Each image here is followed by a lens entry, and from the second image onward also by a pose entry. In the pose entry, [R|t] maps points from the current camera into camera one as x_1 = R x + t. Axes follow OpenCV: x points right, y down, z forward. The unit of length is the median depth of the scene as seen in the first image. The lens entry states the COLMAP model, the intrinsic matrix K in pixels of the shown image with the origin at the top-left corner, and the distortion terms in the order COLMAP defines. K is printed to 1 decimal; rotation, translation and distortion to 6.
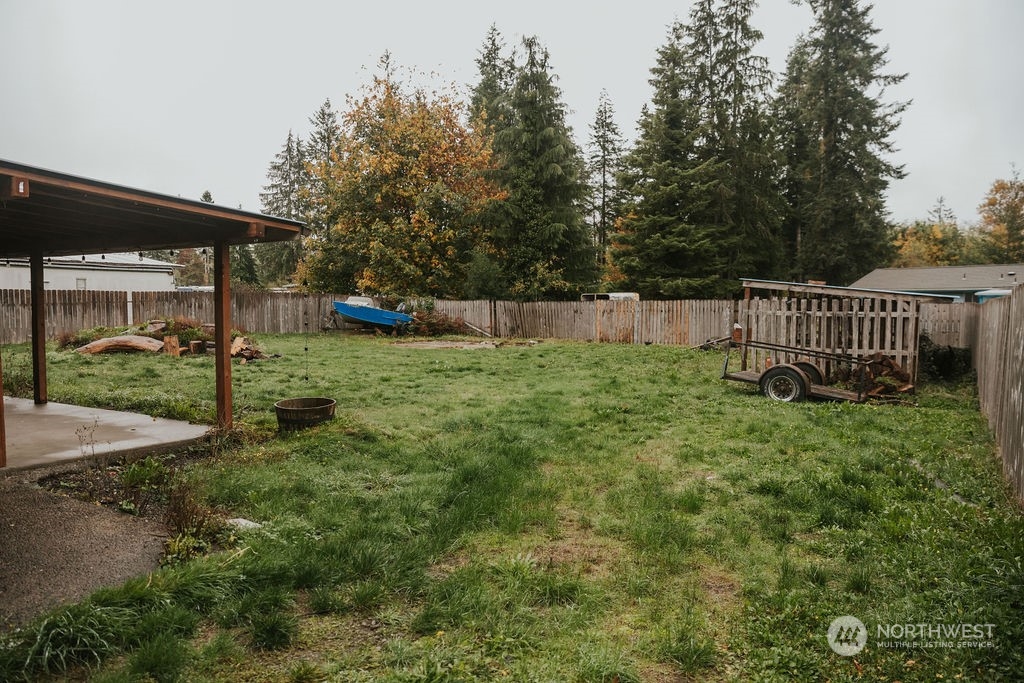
lens RADIAL K [[686.6, 0, 510.3], [0, 686.6, 341.1], [0, 0, 1]] dist [-0.011389, 0.006243]
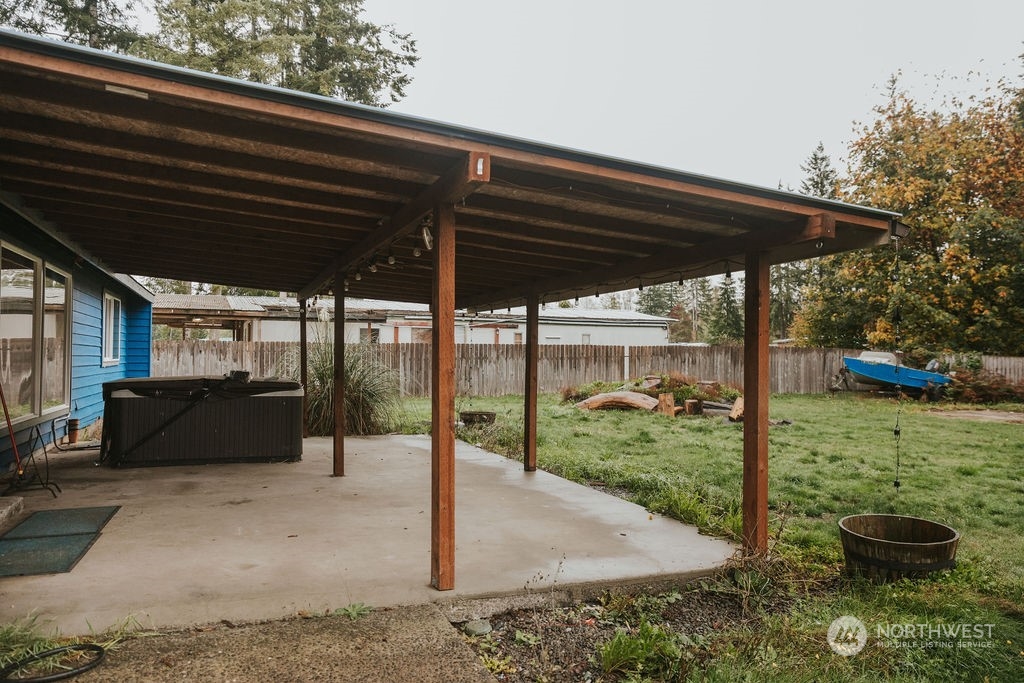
lens RADIAL K [[686.6, 0, 508.8], [0, 686.6, 342.8], [0, 0, 1]] dist [-0.011389, 0.006243]
pose [[0.779073, -0.010072, -0.626852, -0.064036], [-0.040701, 0.996949, -0.066603, -0.003932], [0.625610, 0.077402, 0.776286, 0.116994]]
